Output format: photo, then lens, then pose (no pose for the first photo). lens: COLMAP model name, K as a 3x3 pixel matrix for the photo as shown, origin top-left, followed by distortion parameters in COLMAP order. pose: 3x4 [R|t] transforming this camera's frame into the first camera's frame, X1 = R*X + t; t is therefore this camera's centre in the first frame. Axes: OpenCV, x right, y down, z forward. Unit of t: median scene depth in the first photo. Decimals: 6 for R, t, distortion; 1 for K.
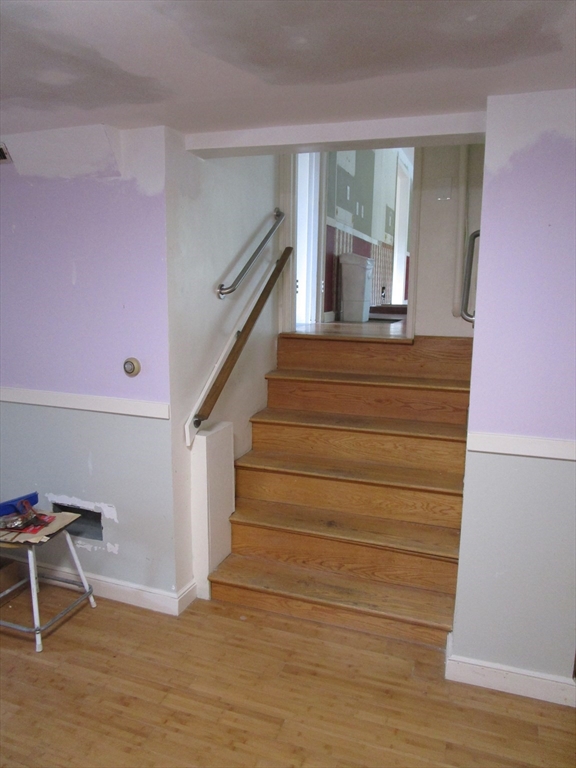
lens RADIAL K [[548.2, 0, 288.3], [0, 548.2, 383.7], [0, 0, 1]] dist [-0.003650, -0.002678]
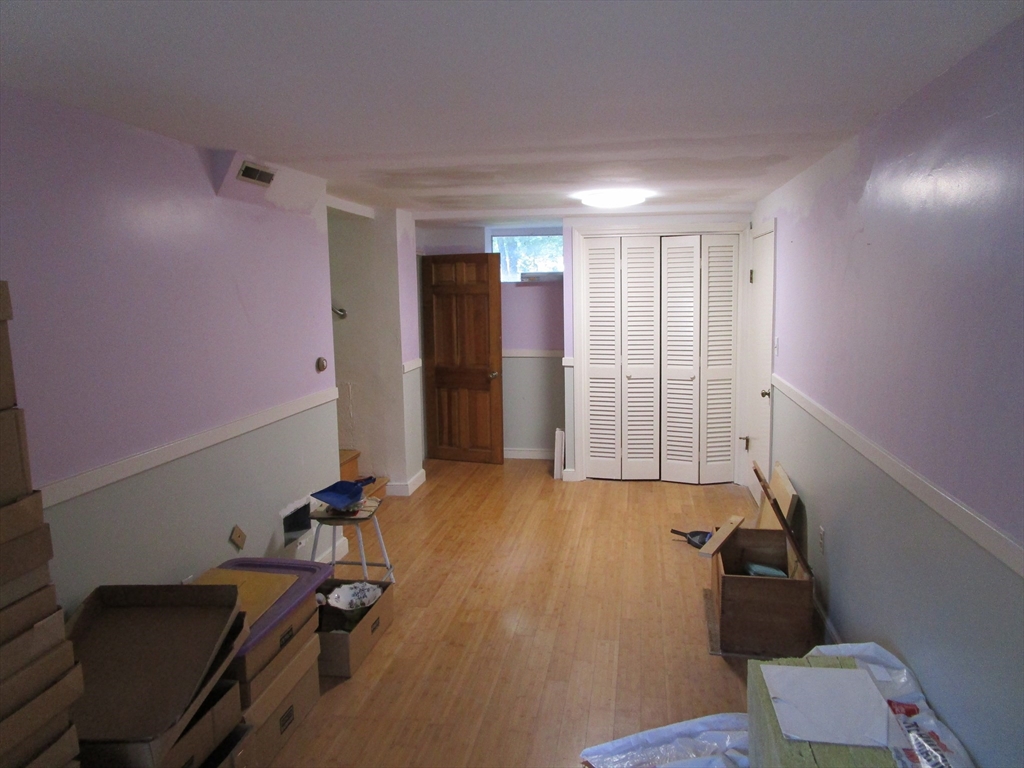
lens RADIAL K [[730.9, 0, 512.1], [0, 730.9, 383.3], [0, 0, 1]] dist [-0.003650, -0.002678]
pose [[-0.169739, -0.137924, 0.975790, -2.314209], [0.187328, 0.967589, 0.169351, -0.220410], [-0.967521, 0.211539, -0.138400, 0.955040]]
